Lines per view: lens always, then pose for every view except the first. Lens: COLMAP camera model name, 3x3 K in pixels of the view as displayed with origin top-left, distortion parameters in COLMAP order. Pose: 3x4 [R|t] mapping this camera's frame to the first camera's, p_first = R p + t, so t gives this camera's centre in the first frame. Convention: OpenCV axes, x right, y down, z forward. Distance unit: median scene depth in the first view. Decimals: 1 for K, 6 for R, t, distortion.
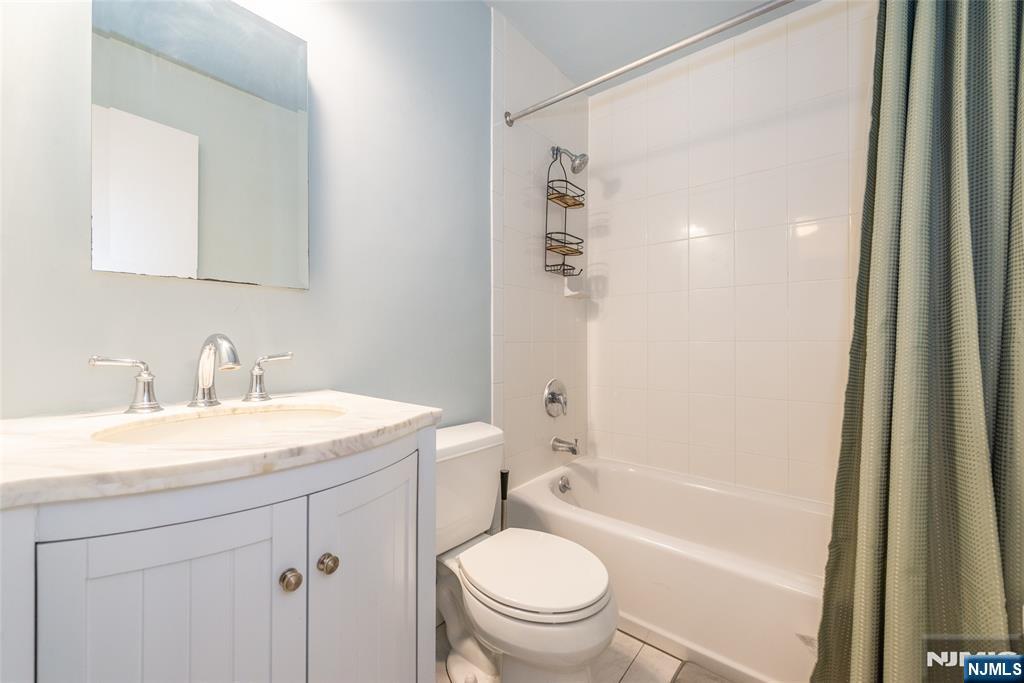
lens RADIAL K [[402.0, 0, 512.0], [0, 402.0, 341.5], [0, 0, 1]] dist [0.001347, -0.000178]
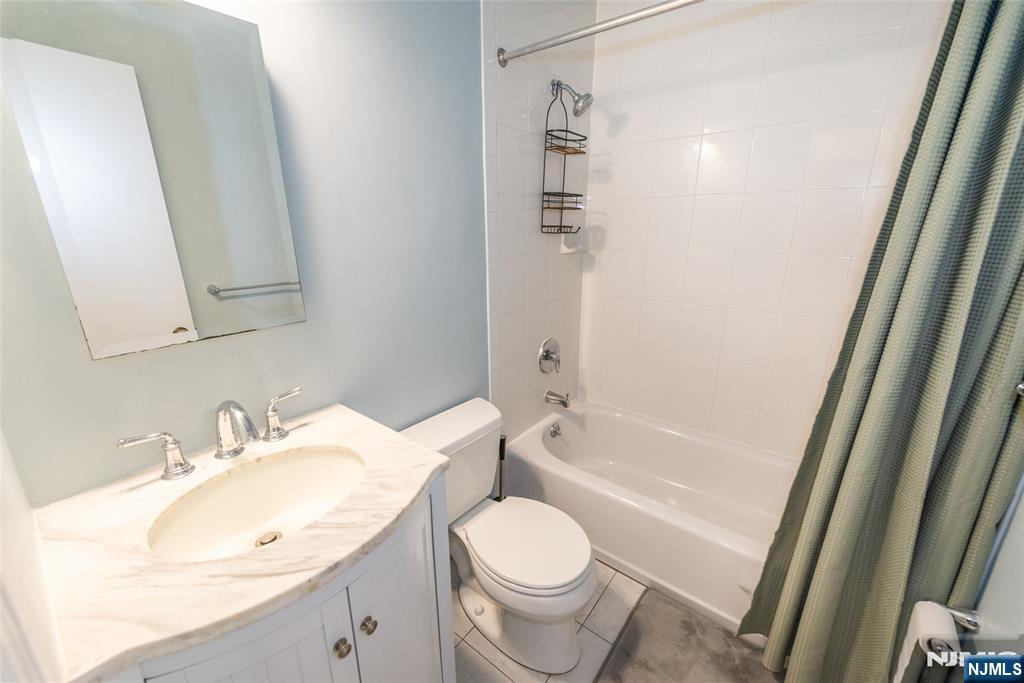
lens RADIAL K [[399.0, 0, 510.4], [0, 399.0, 345.4], [0, 0, 1]] dist [0.006669, -0.000466]
pose [[0.999841, -0.009496, 0.015094, -0.008281], [0.004808, 0.958640, 0.284579, -0.186655], [-0.017172, -0.284462, 0.958534, 0.013752]]
